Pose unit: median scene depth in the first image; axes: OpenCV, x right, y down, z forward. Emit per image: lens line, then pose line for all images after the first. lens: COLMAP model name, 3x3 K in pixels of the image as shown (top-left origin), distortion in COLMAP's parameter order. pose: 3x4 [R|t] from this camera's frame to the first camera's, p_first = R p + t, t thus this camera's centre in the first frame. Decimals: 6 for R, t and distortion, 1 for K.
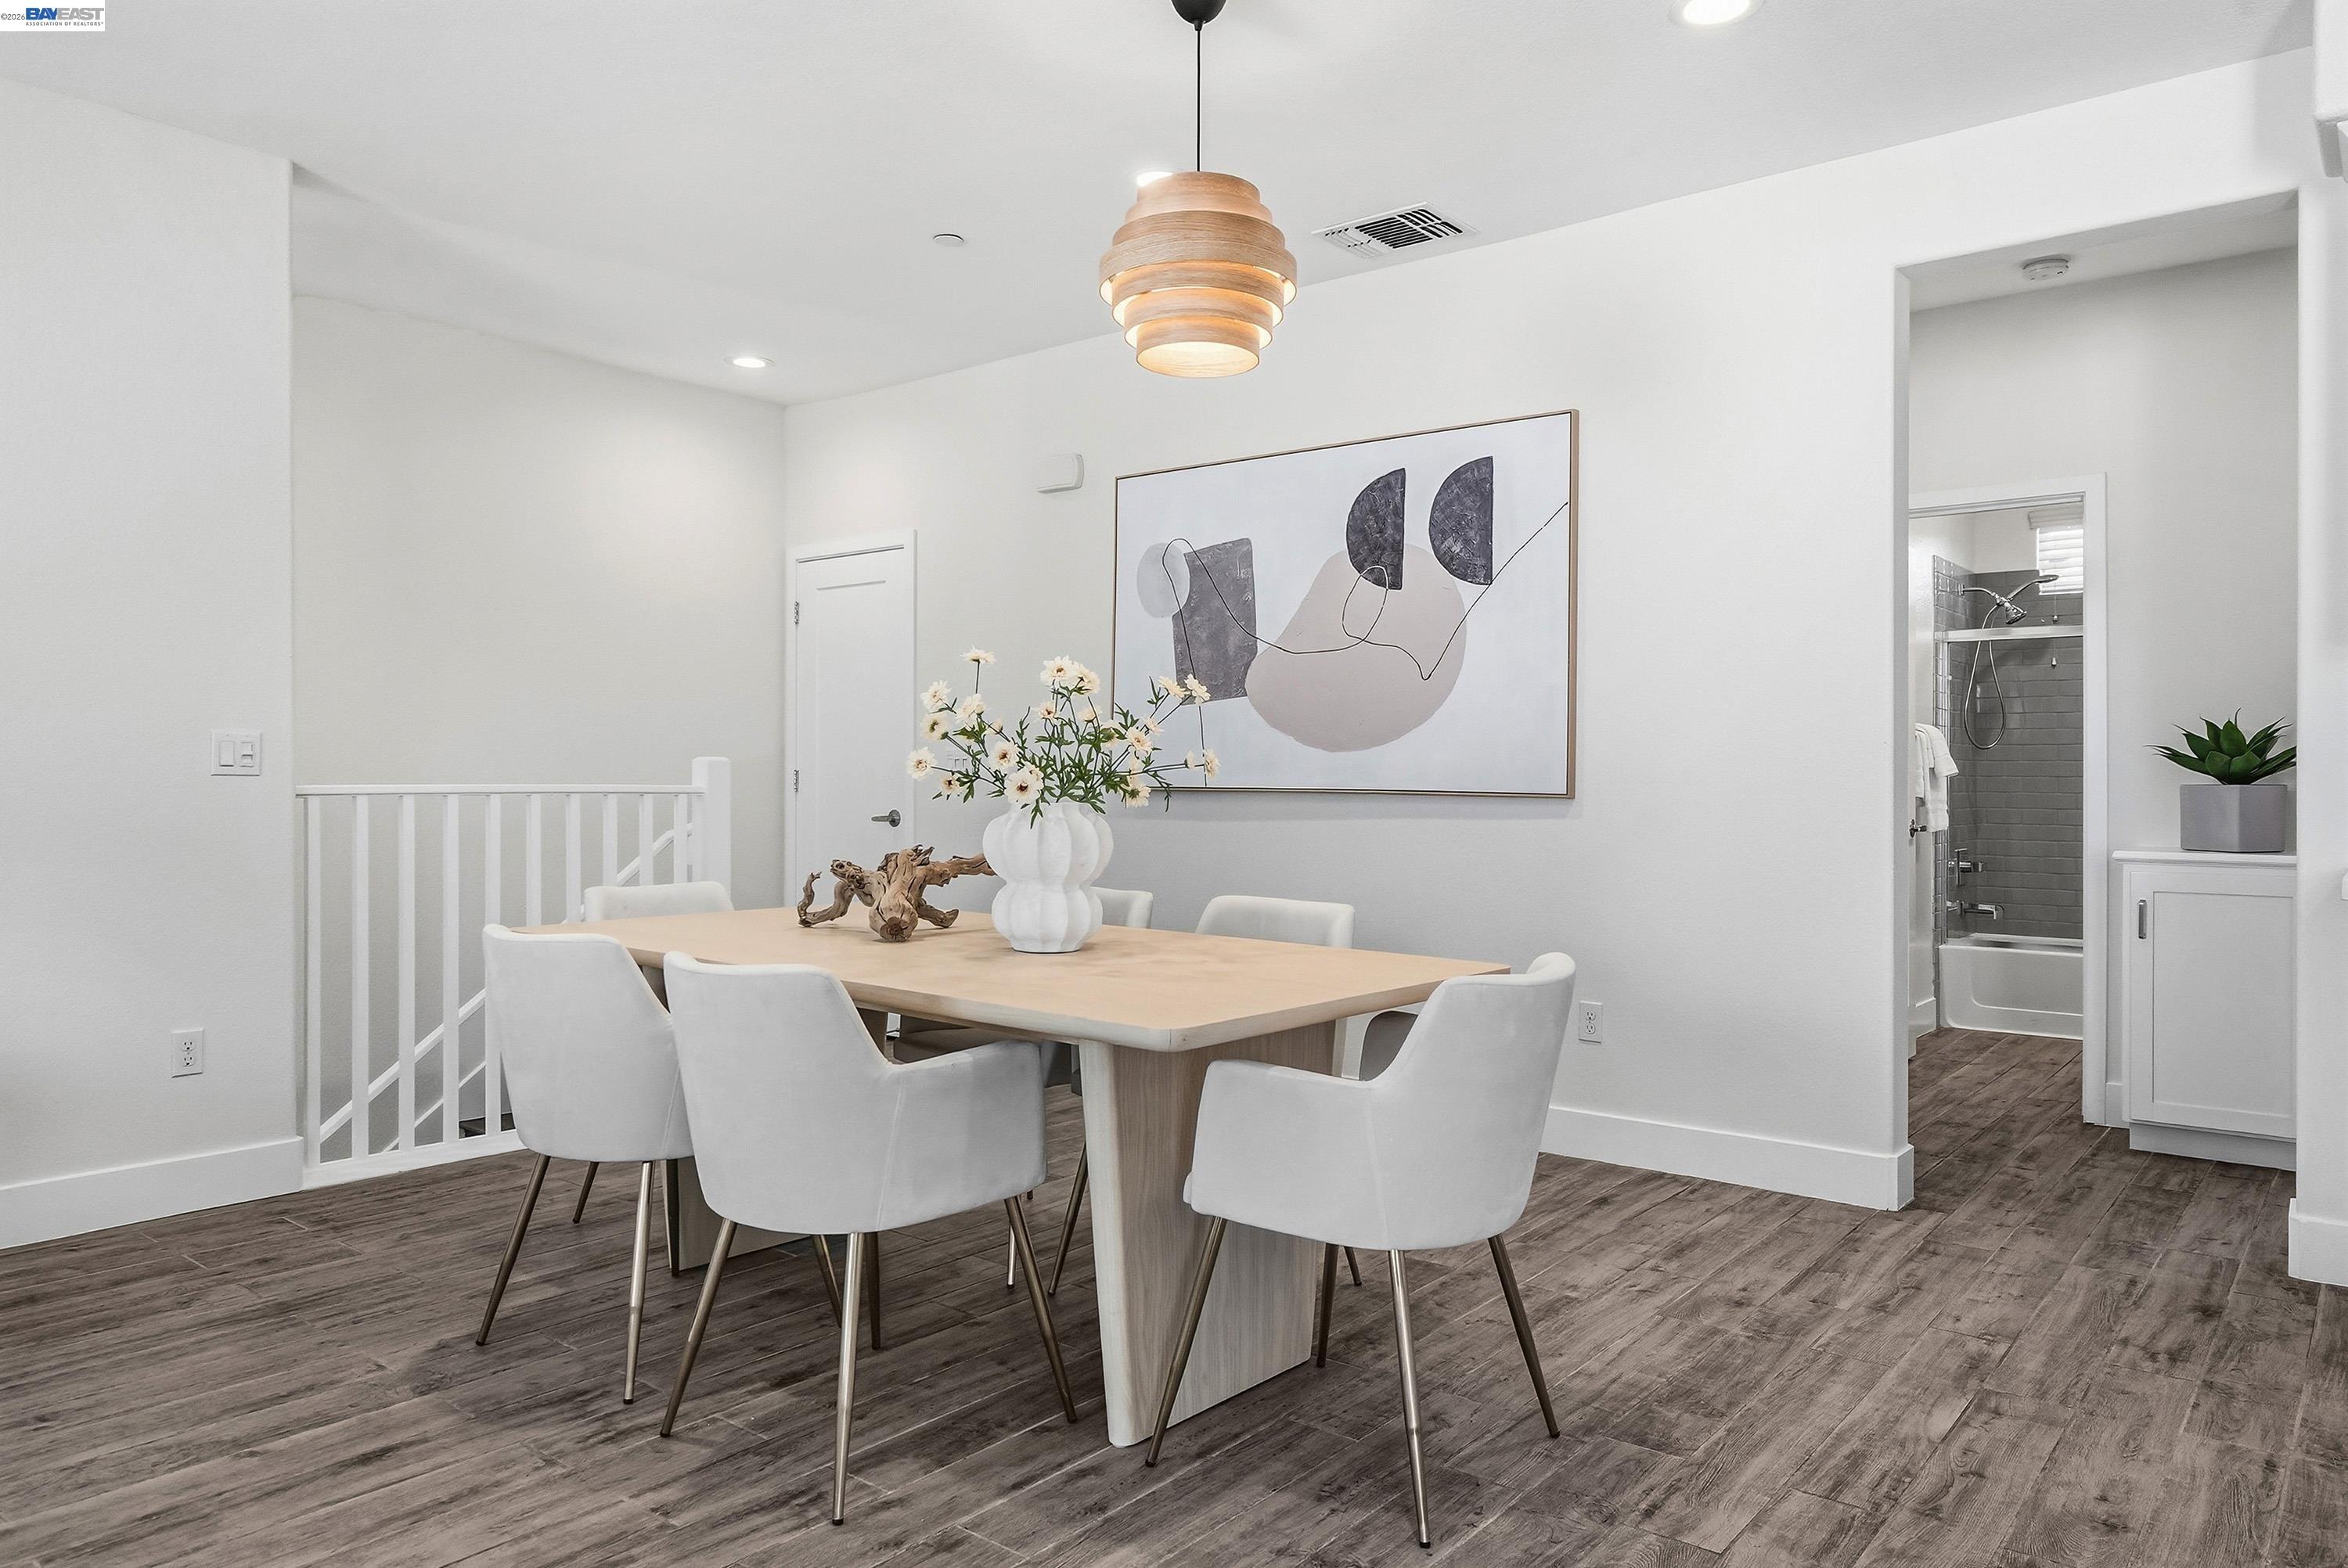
lens RADIAL K [[1516.0, 0, 1183.5], [0, 1516.0, 774.3], [0, 0, 1]] dist [-0.007305, 0.001113]
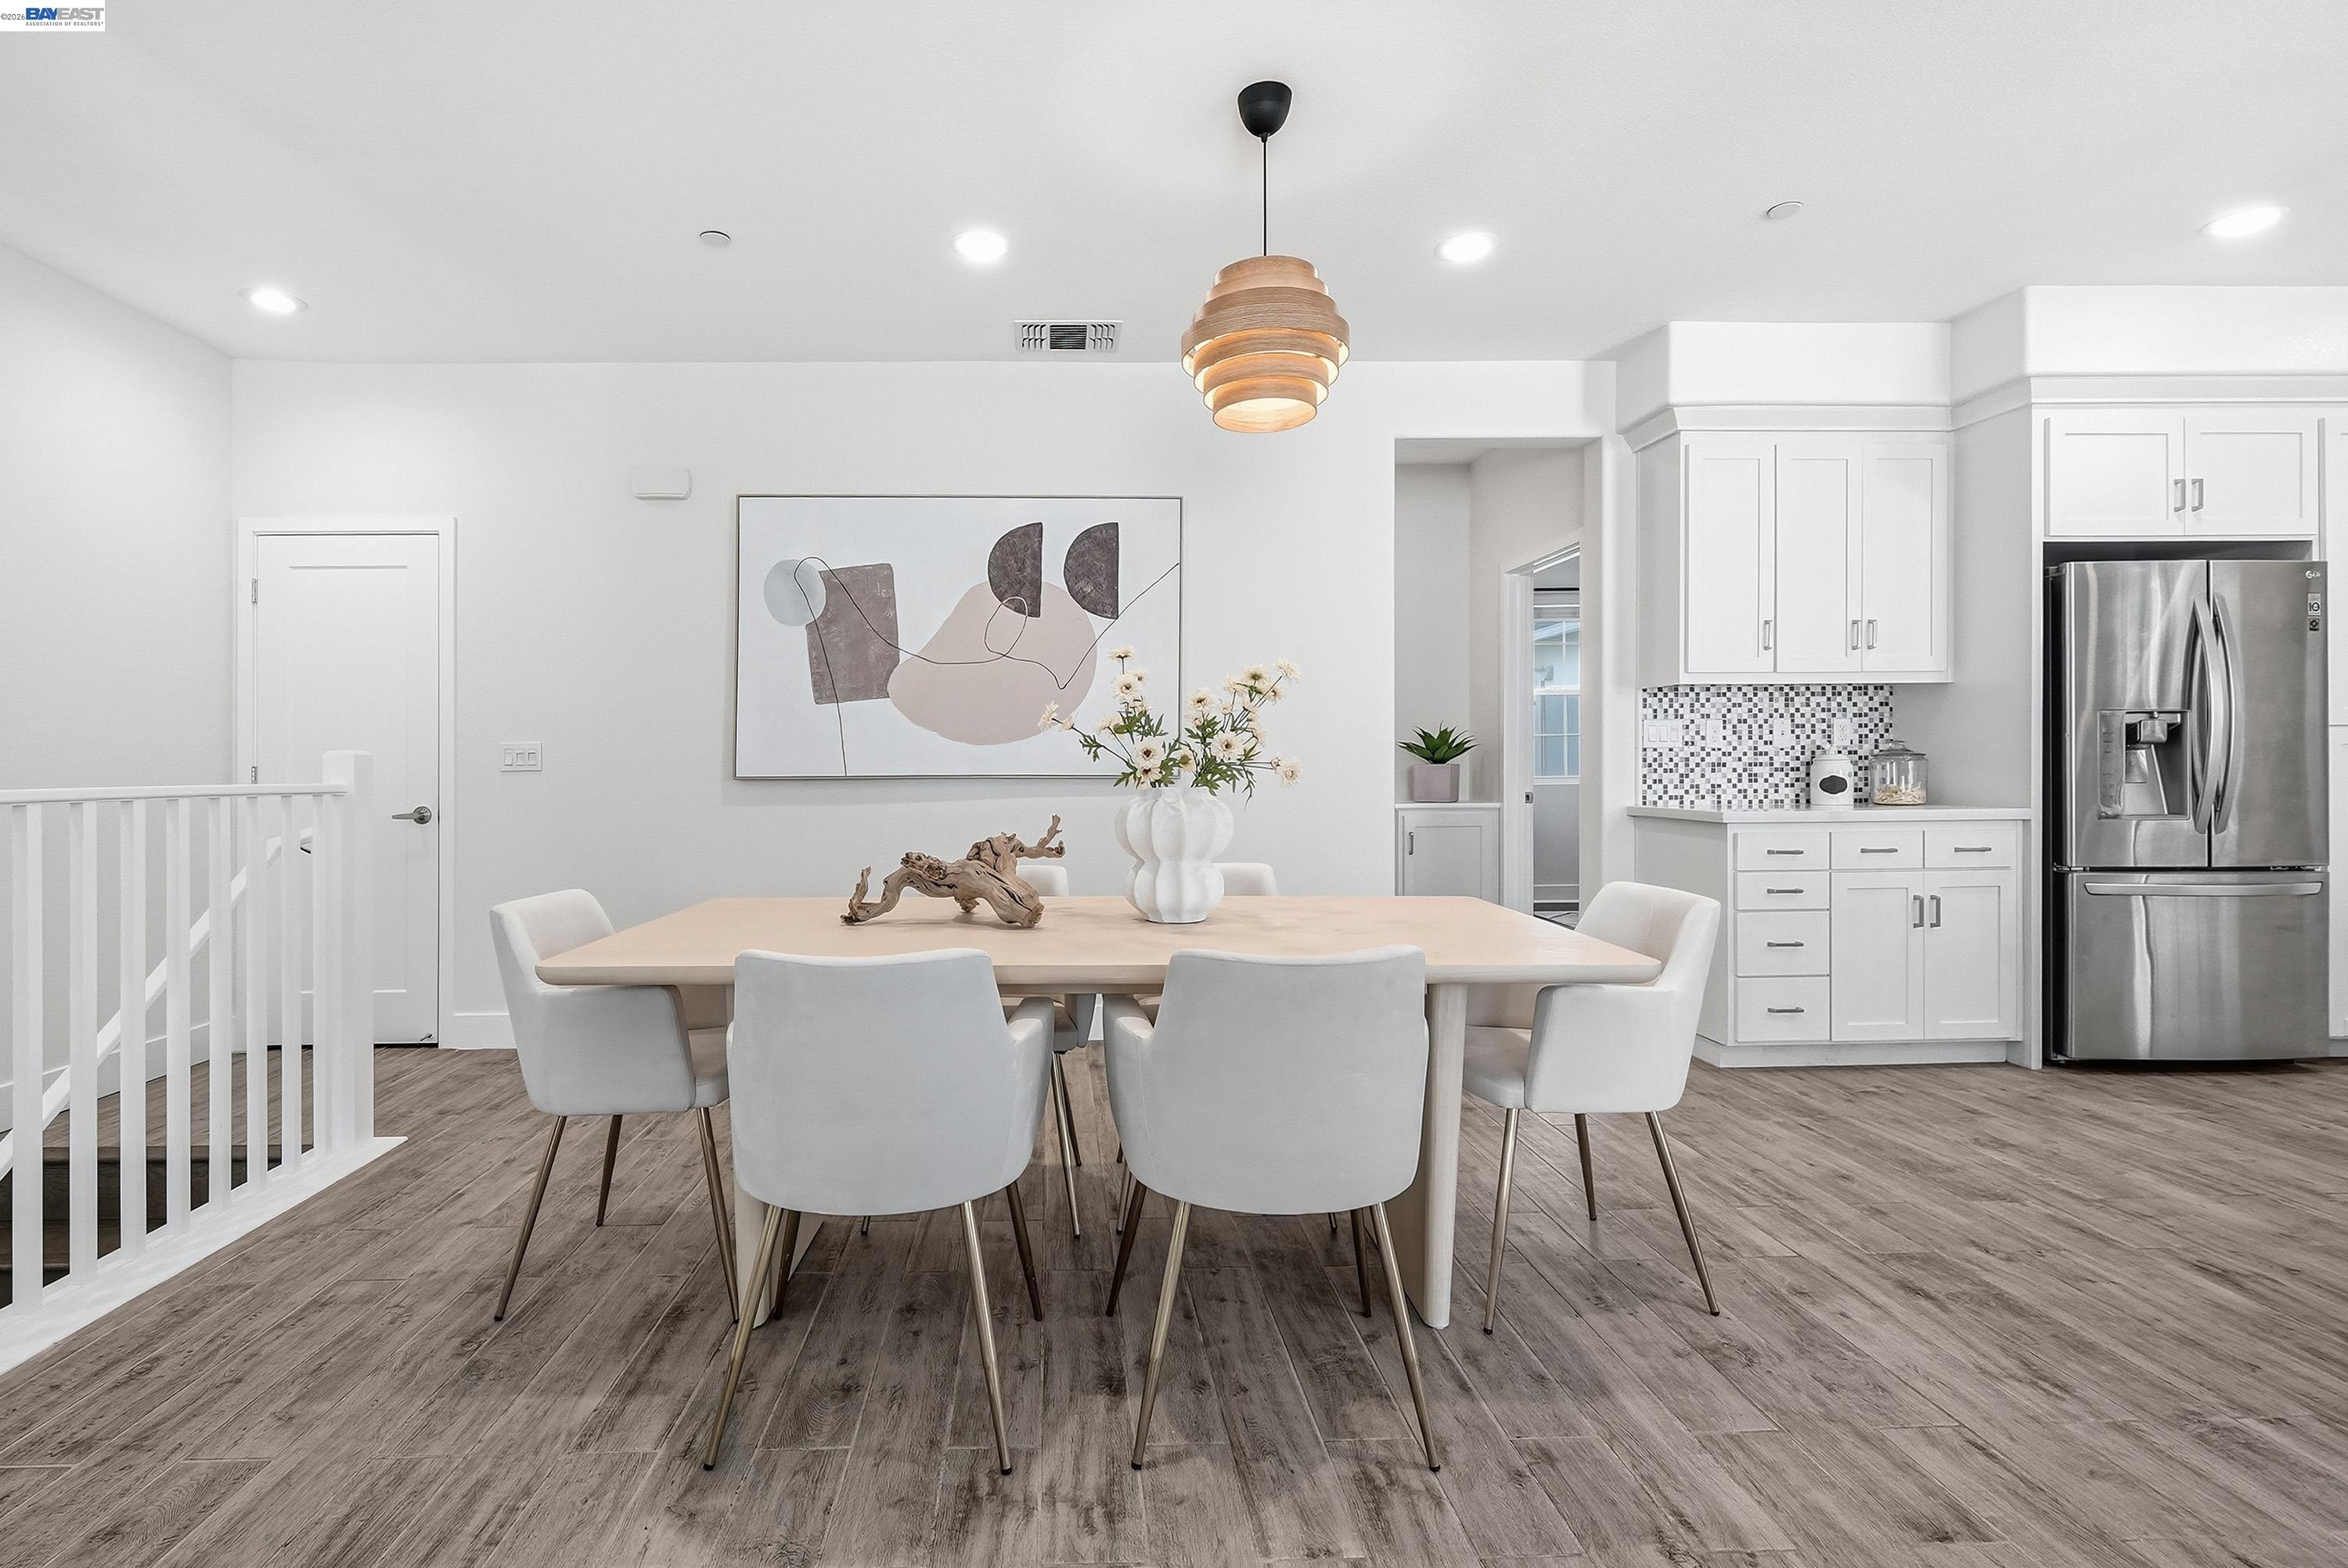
lens RADIAL K [[1096.1, 0, 1068.7], [0, 1096.1, 763.3], [0, 0, 1]] dist [-0.006791, 0.000926]
pose [[0.770266, -0.010146, 0.637643, -0.440049], [0.010655, 0.999939, 0.003039, -0.002044], [-0.637634, 0.004453, 0.770326, 0.285597]]
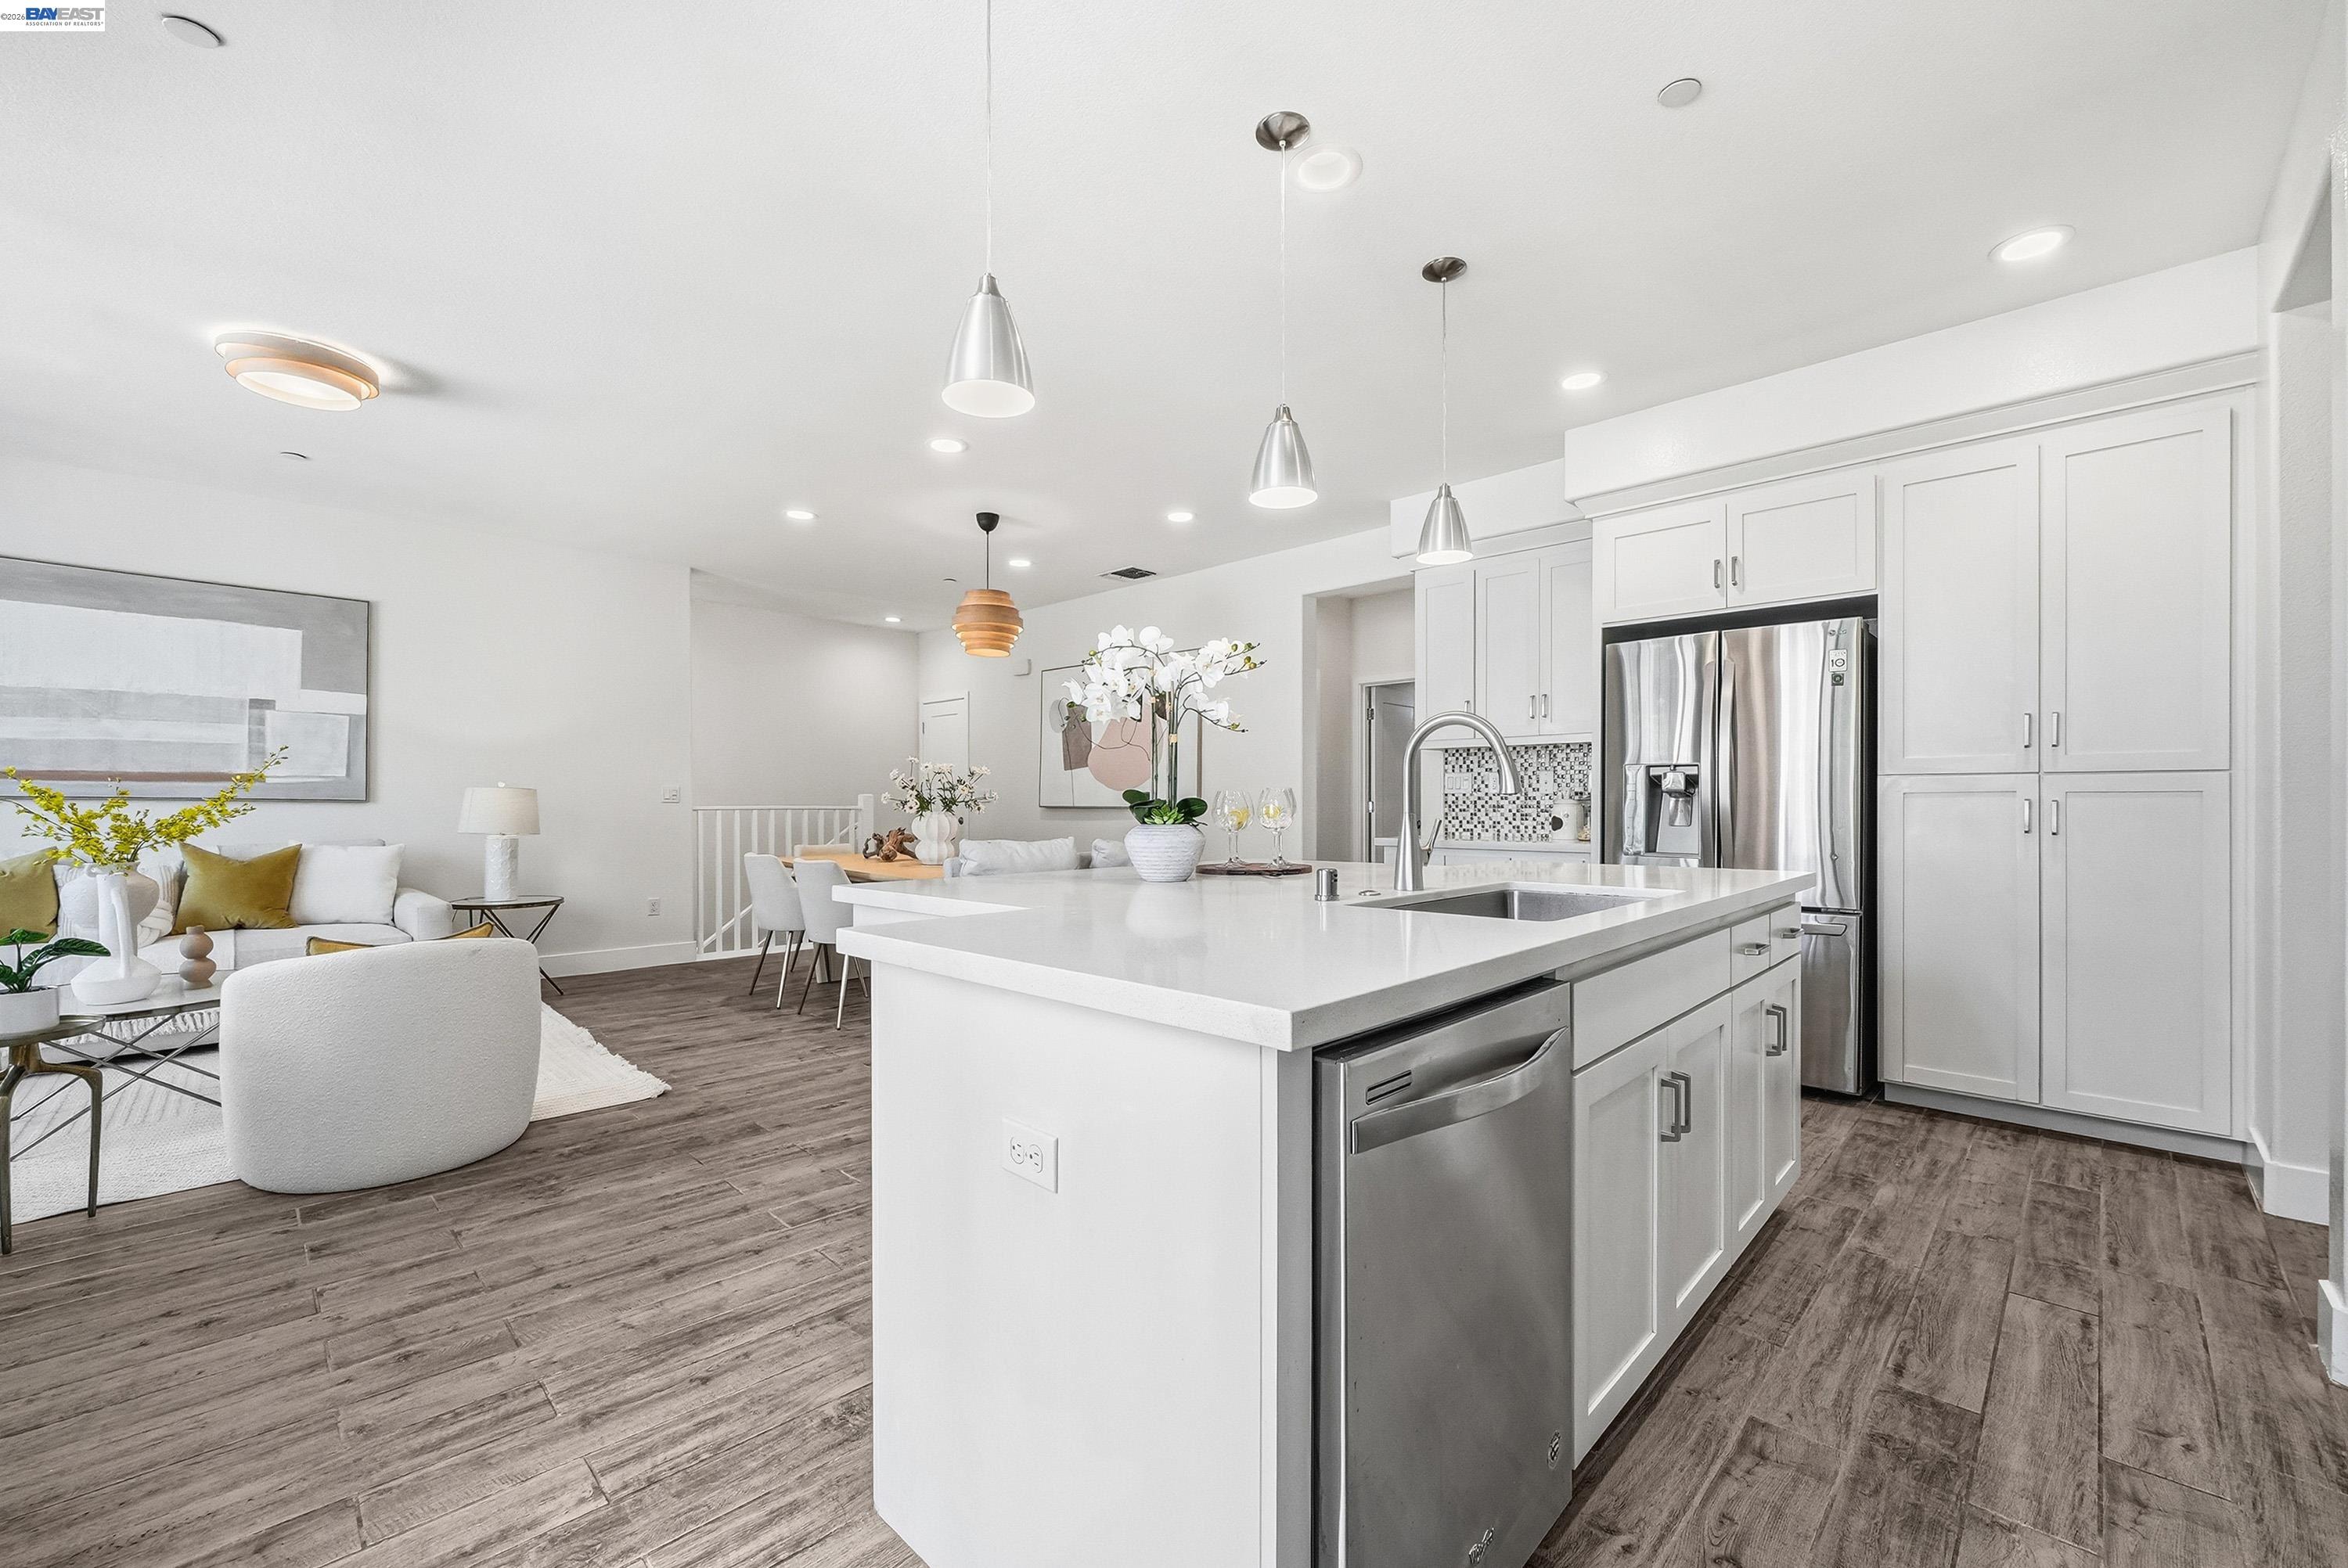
lens RADIAL K [[936.7, 0, 1170.4], [0, 936.7, 803.0], [0, 0, 1]] dist [0.004309, 0.000654]
pose [[0.995339, -0.004037, -0.096350, 0.340663], [0.004416, 0.999983, 0.003719, -0.001392], [0.096334, -0.004127, 0.995341, -0.464986]]
